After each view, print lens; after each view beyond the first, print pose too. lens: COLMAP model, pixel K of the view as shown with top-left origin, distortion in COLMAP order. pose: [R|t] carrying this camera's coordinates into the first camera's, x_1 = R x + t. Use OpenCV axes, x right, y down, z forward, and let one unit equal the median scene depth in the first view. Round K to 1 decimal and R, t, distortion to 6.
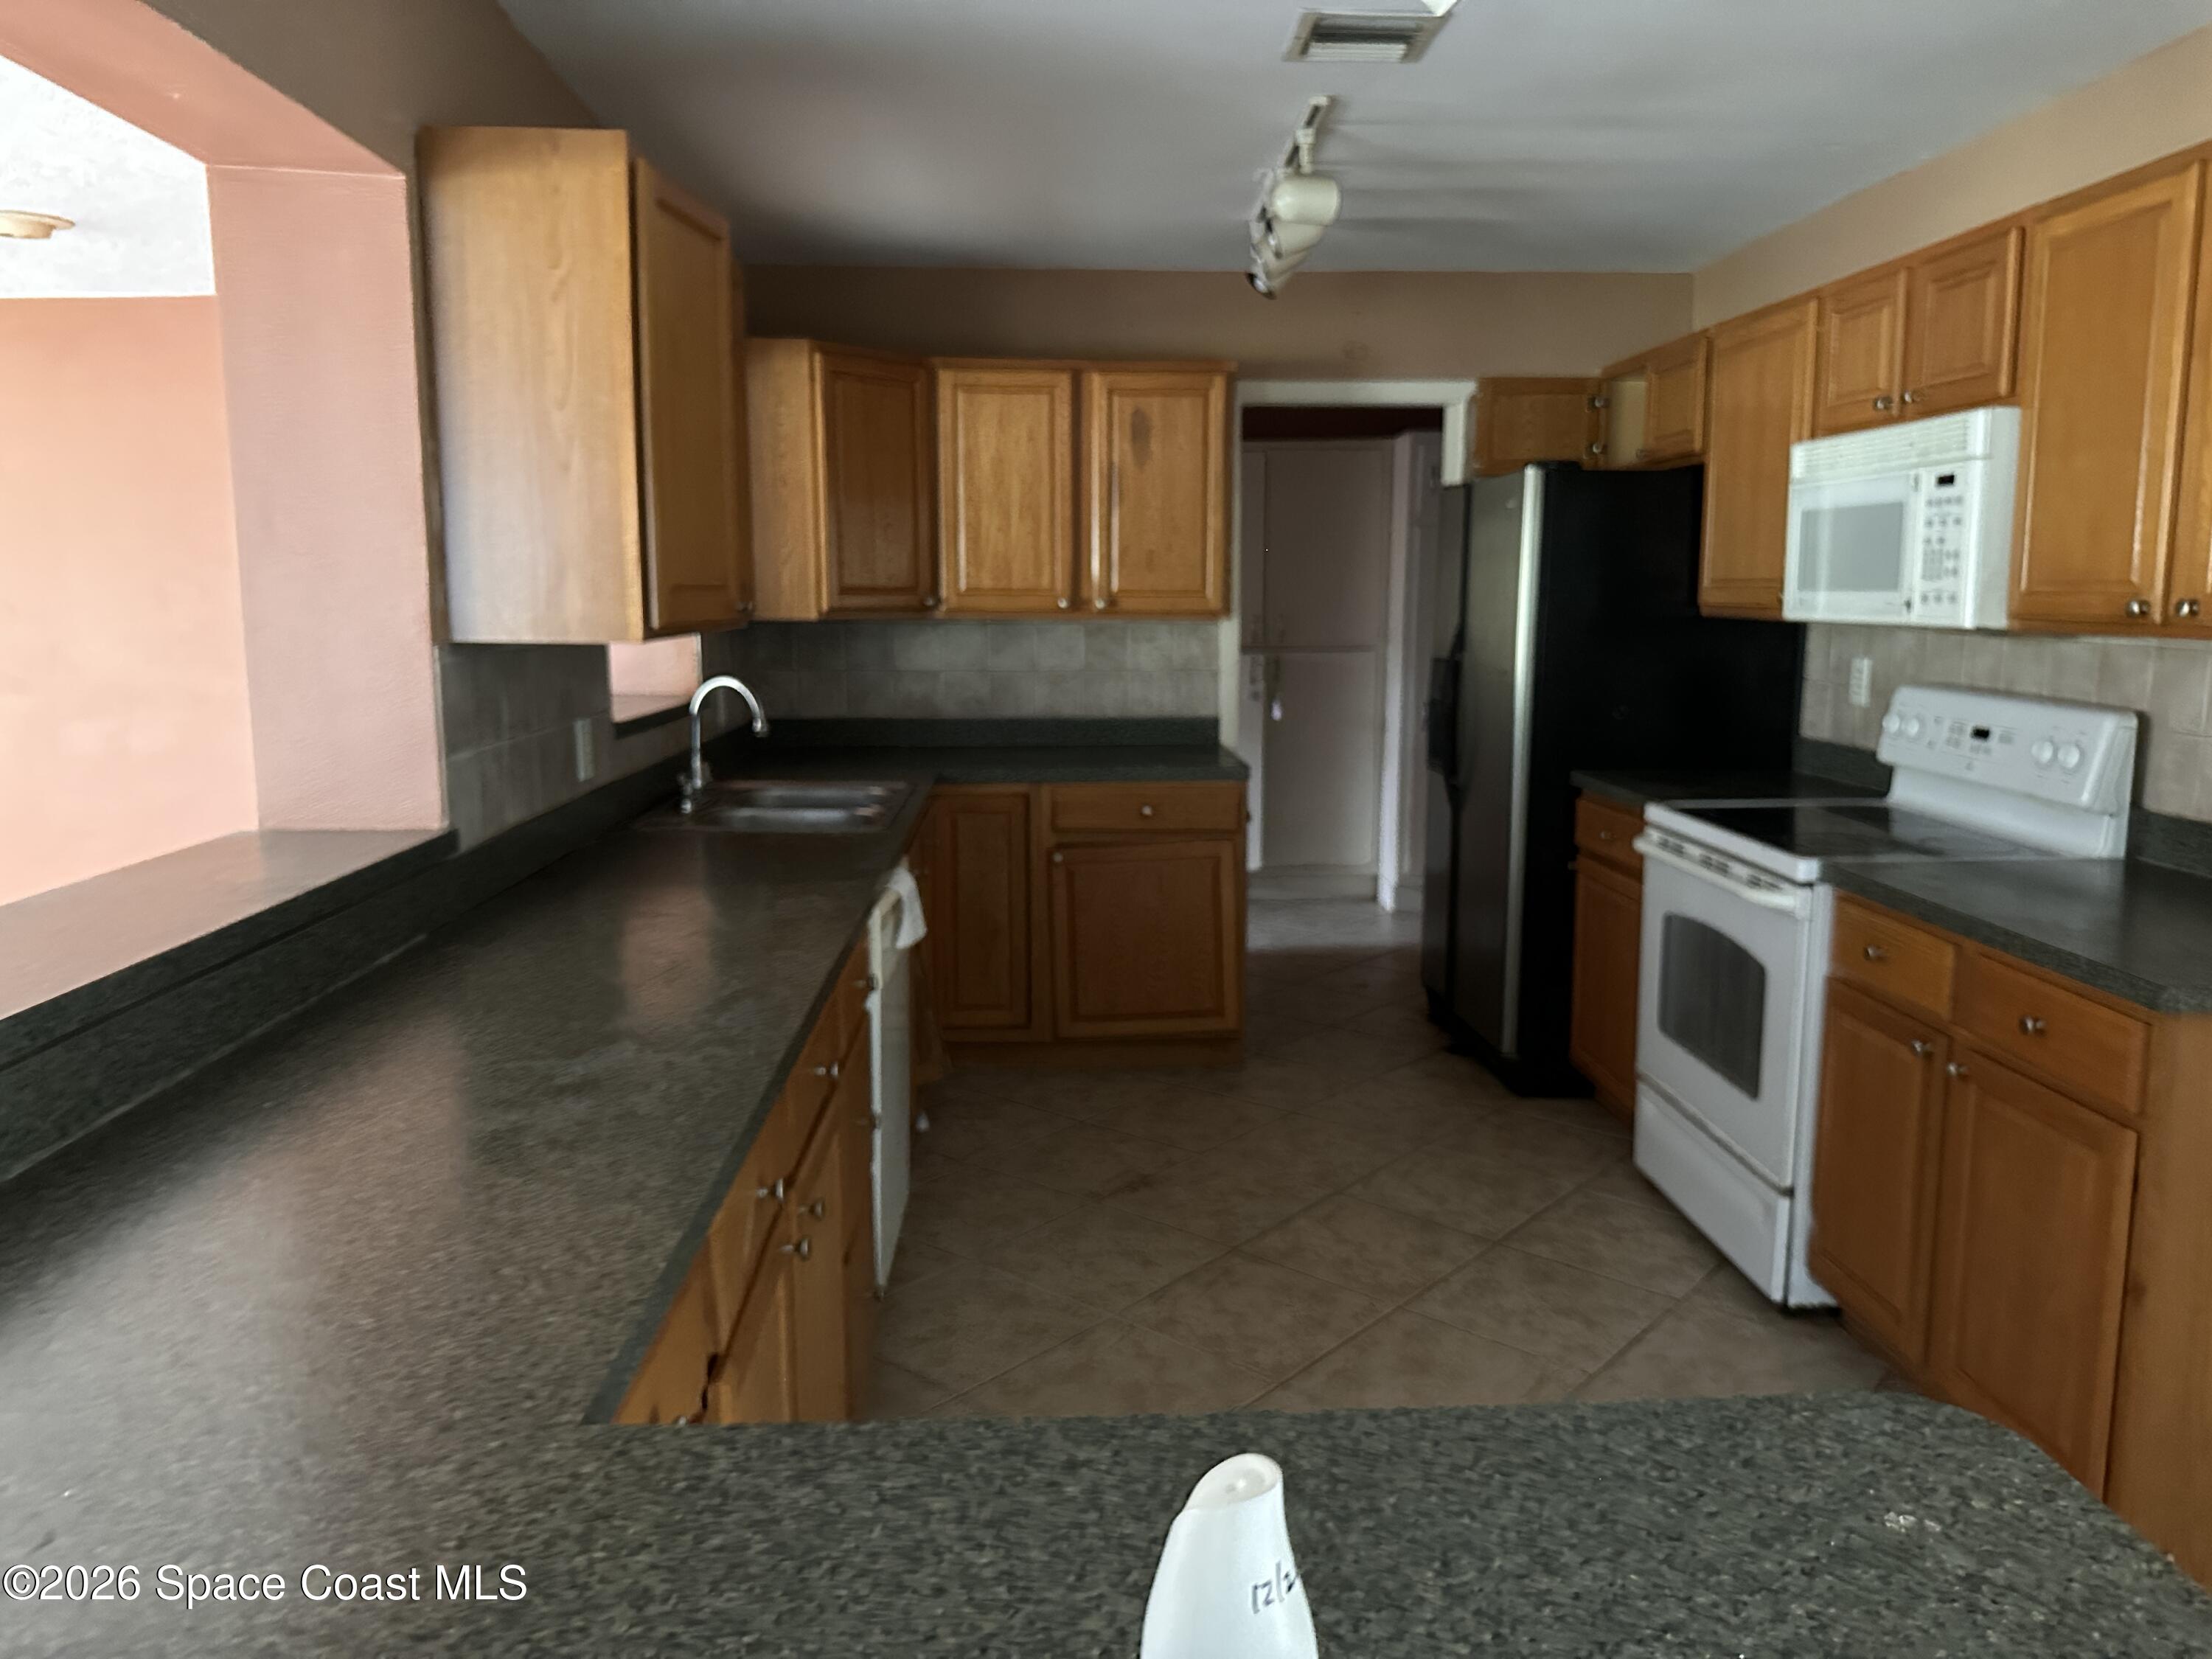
lens RADIAL K [[1575.0, 0, 1098.5], [0, 1575.0, 806.4], [0, 0, 1]] dist [0.104755, -0.228340]
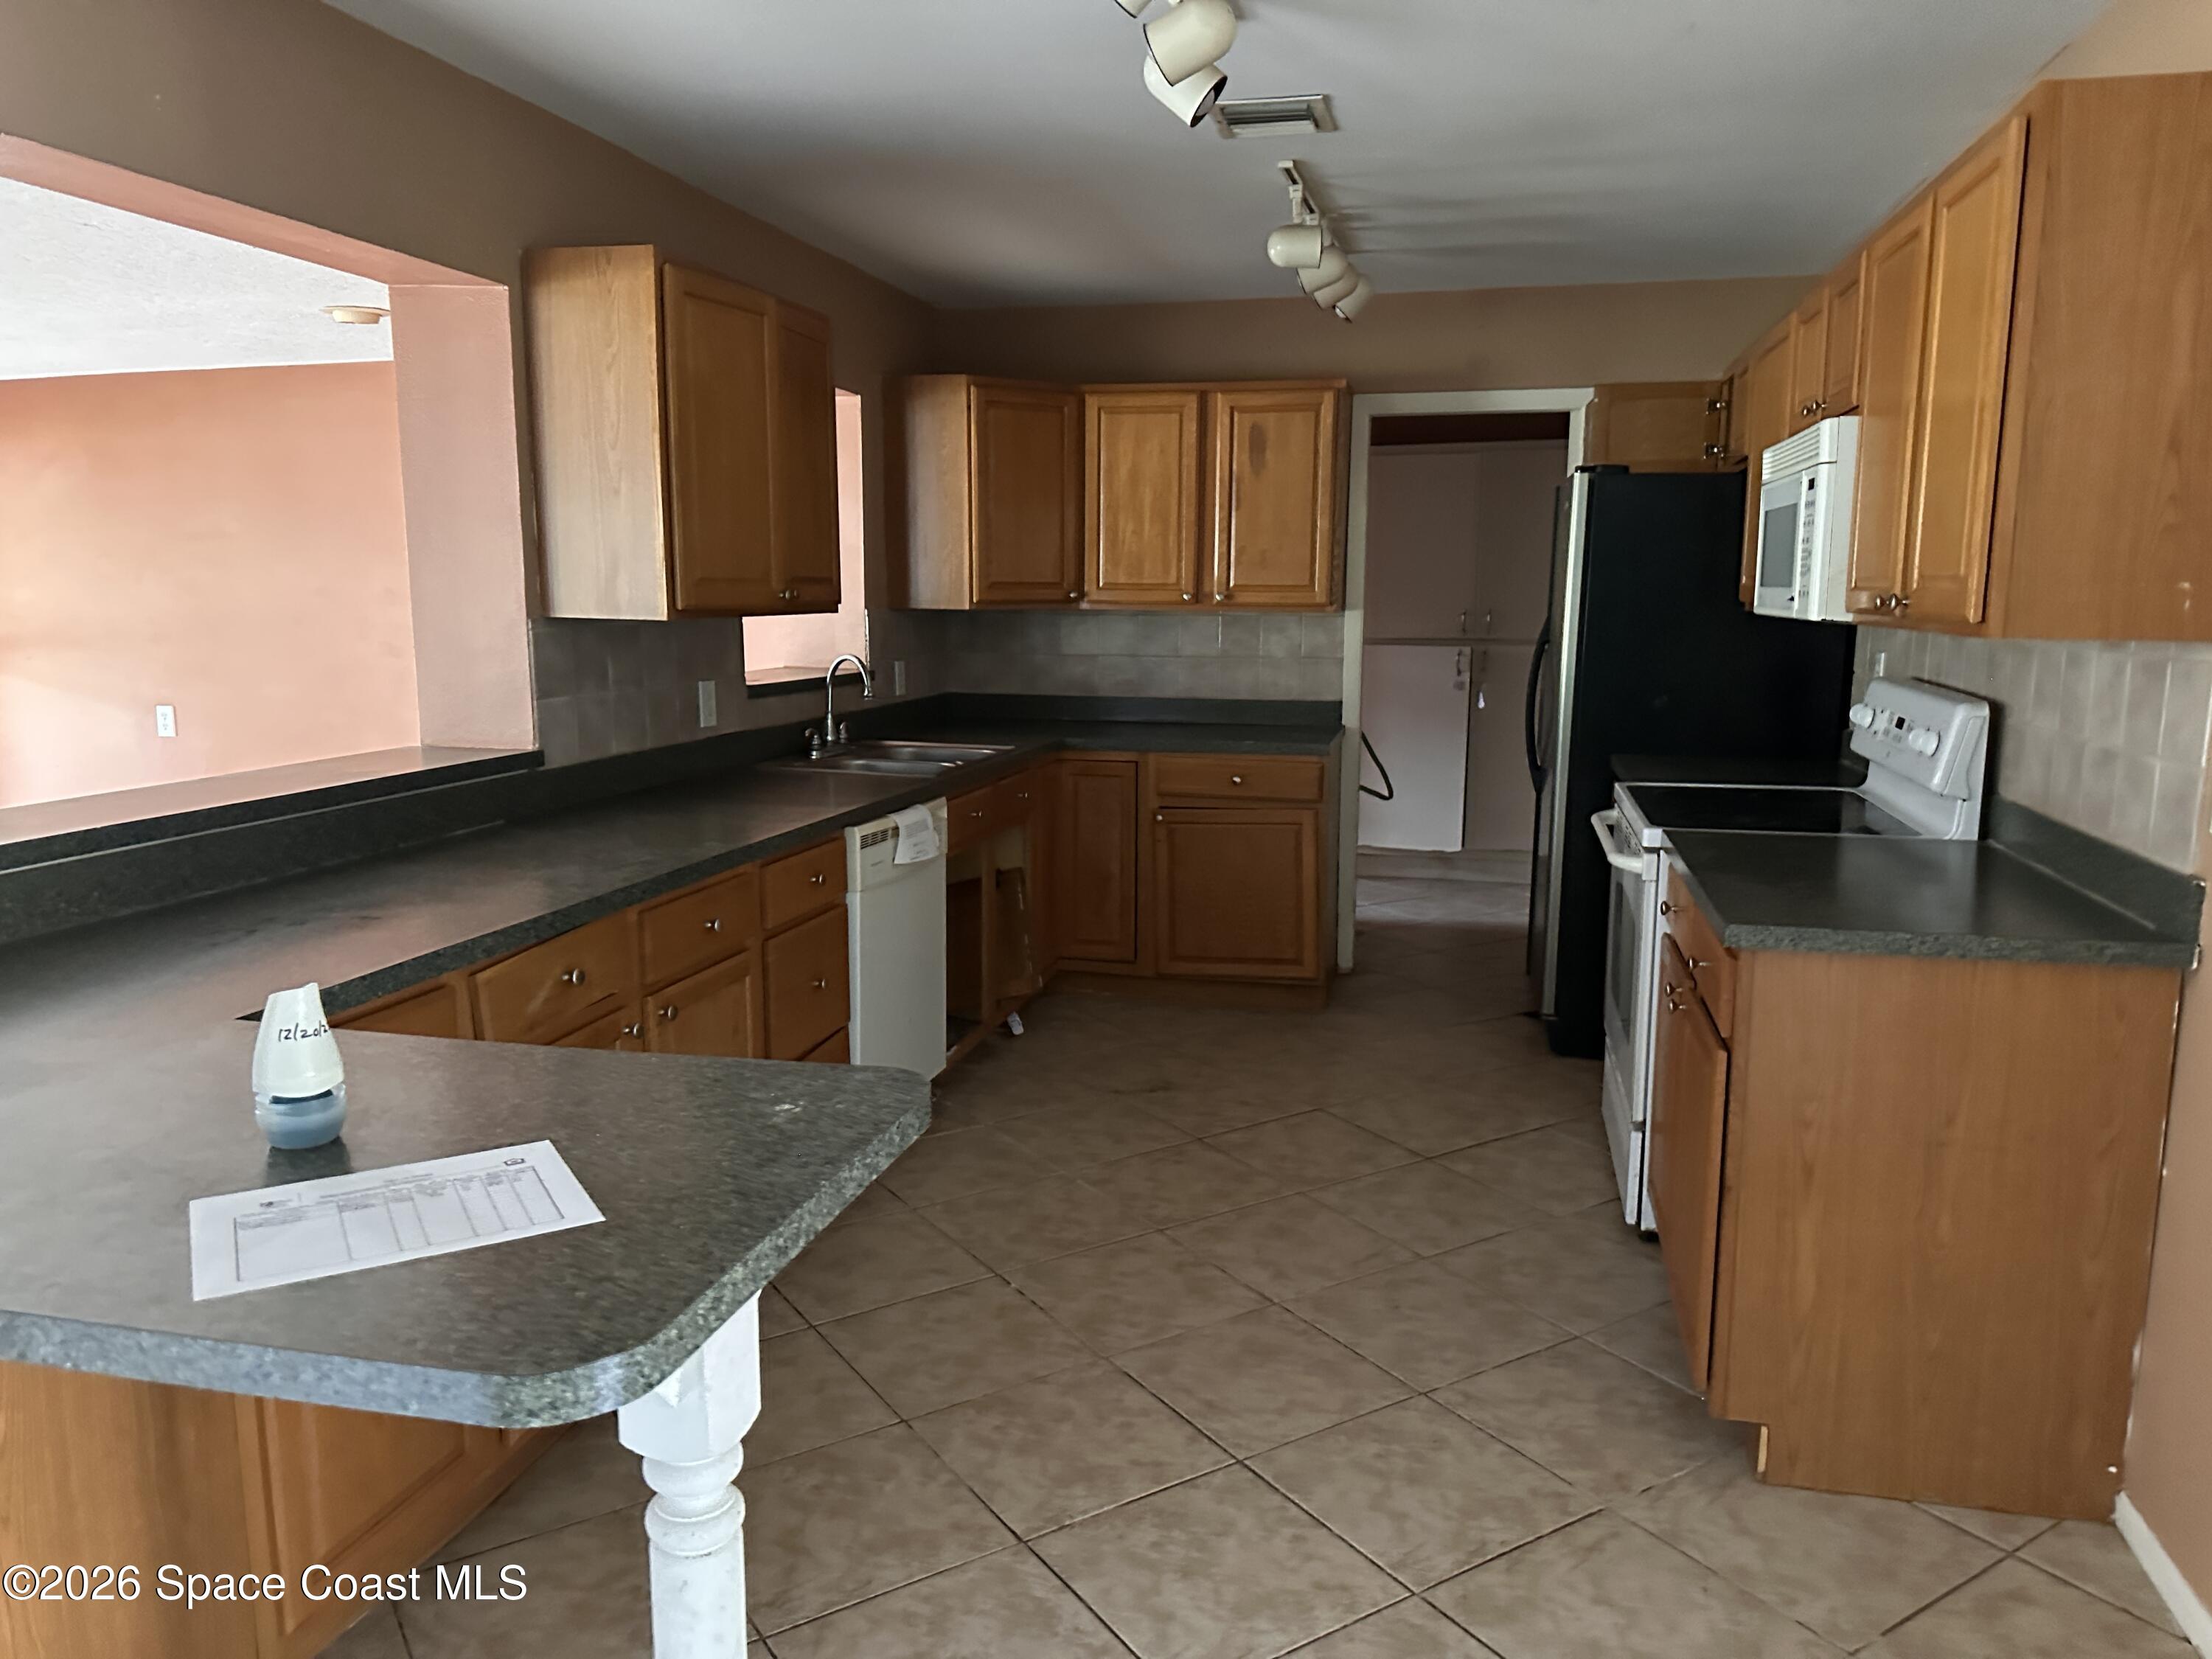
lens RADIAL K [[1543.8, 0, 1106.0], [0, 1543.8, 829.5], [0, 0, 1]] dist [0.157428, -0.388122]
pose [[0.961130, 0.046769, -0.272107, 0.239873], [-0.041784, 0.998836, 0.024091, 0.015611], [0.272917, -0.011785, 0.961965, -0.103031]]
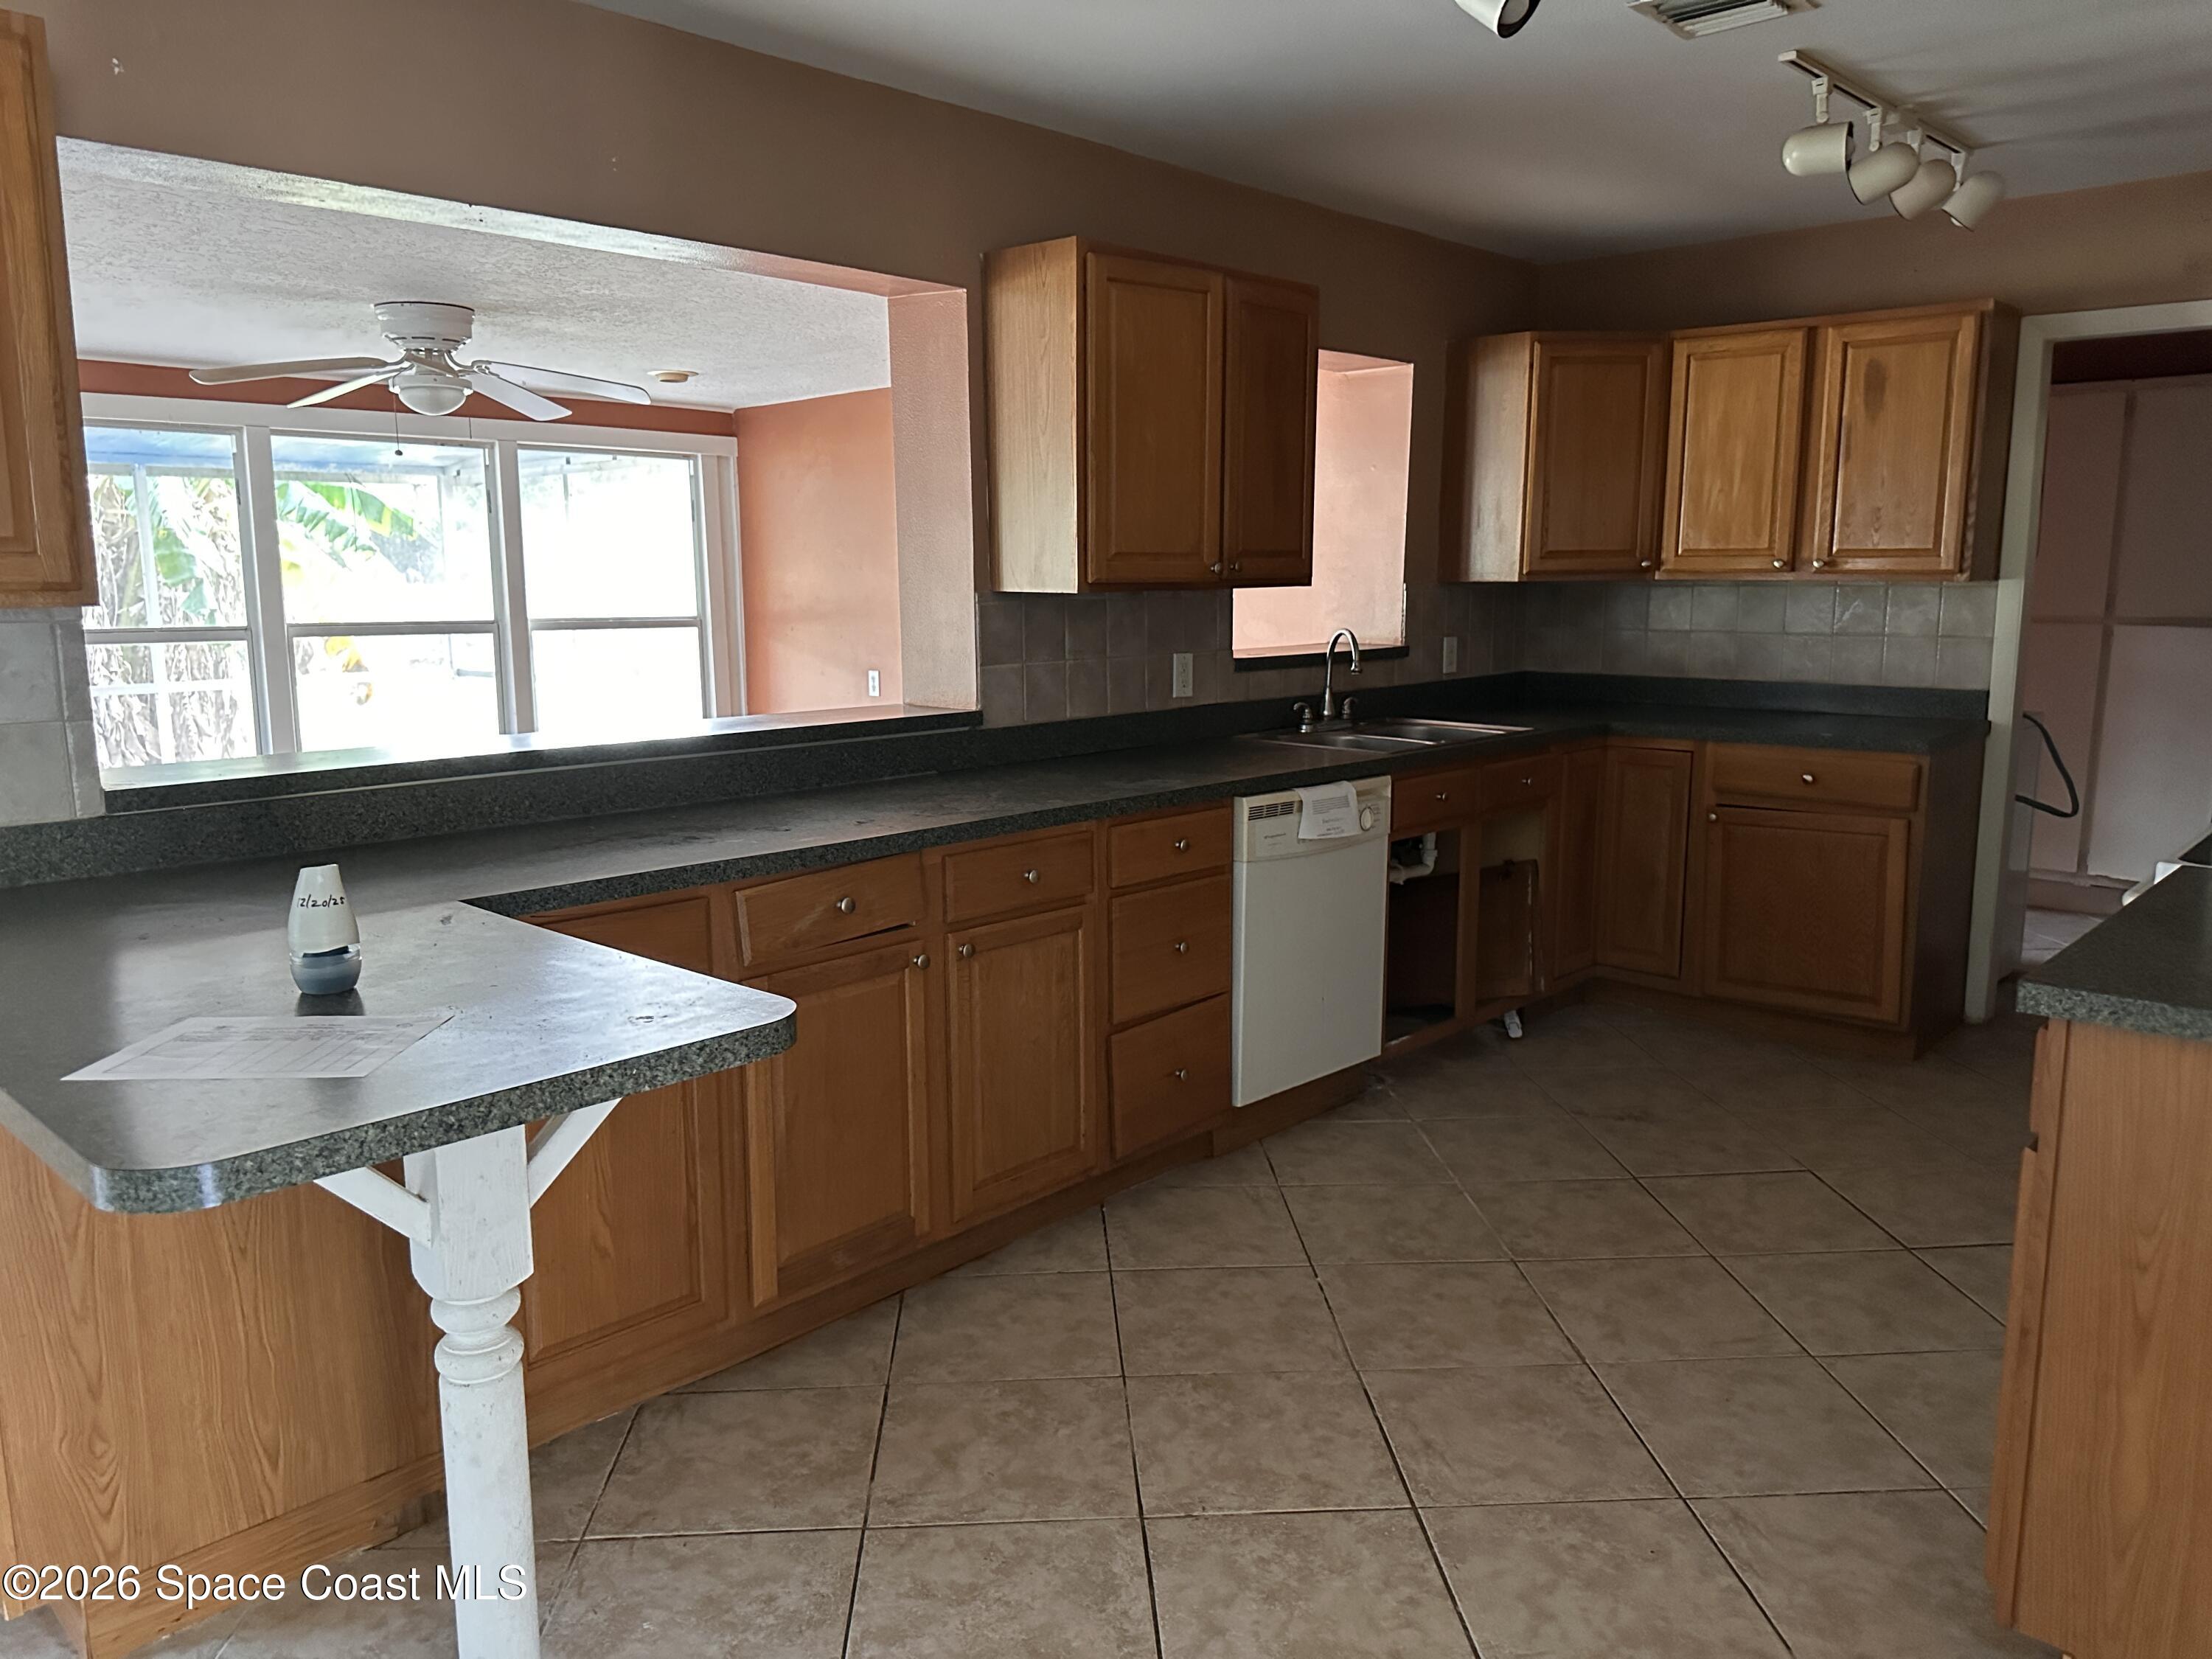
lens RADIAL K [[1566.2, 0, 1107.2], [0, 1566.2, 823.0], [0, 0, 1]] dist [0.069579, -0.109647]
pose [[0.697985, 0.111033, -0.707453, 0.410826], [-0.092023, 0.993623, 0.065156, 0.006517], [0.710176, 0.019624, 0.703751, 0.005604]]
